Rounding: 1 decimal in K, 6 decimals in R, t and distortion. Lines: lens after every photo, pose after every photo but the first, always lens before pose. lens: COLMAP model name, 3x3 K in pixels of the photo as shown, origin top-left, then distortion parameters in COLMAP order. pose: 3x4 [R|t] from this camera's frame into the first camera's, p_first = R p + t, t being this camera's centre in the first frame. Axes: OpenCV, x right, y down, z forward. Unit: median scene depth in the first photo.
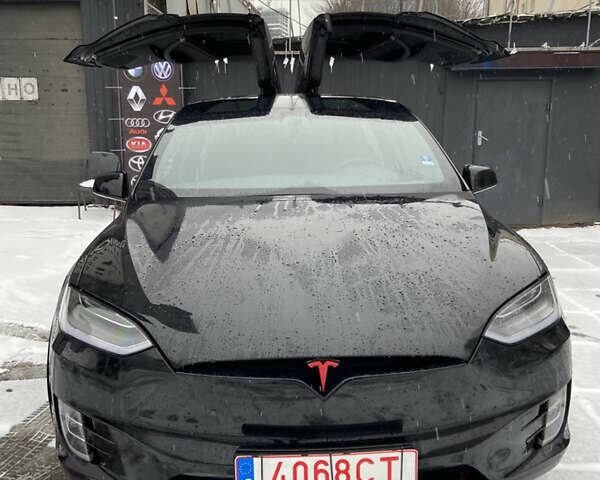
lens RADIAL K [[605.6, 0, 299.0], [0, 605.6, 231.0], [0, 0, 1]] dist [0.115538, -0.146428]
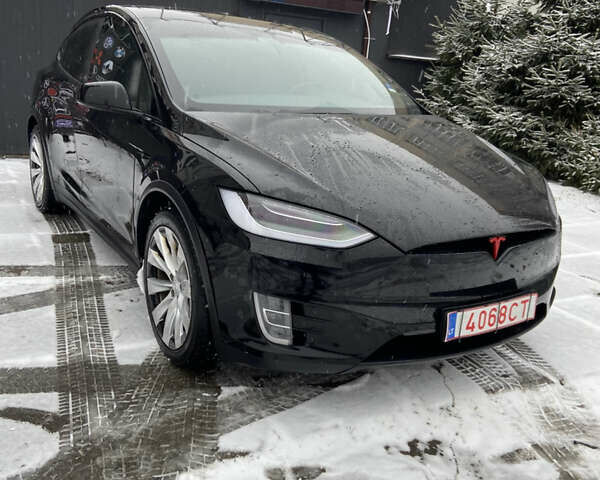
lens RADIAL K [[605.6, 0, 299.0], [0, 605.6, 231.0], [0, 0, 1]] dist [0.115538, -0.146428]
pose [[0.863208, -0.065042, 0.500641, -0.863029], [0.006528, 0.993021, 0.117755, 0.031257], [-0.504806, -0.098379, 0.857609, 0.049167]]
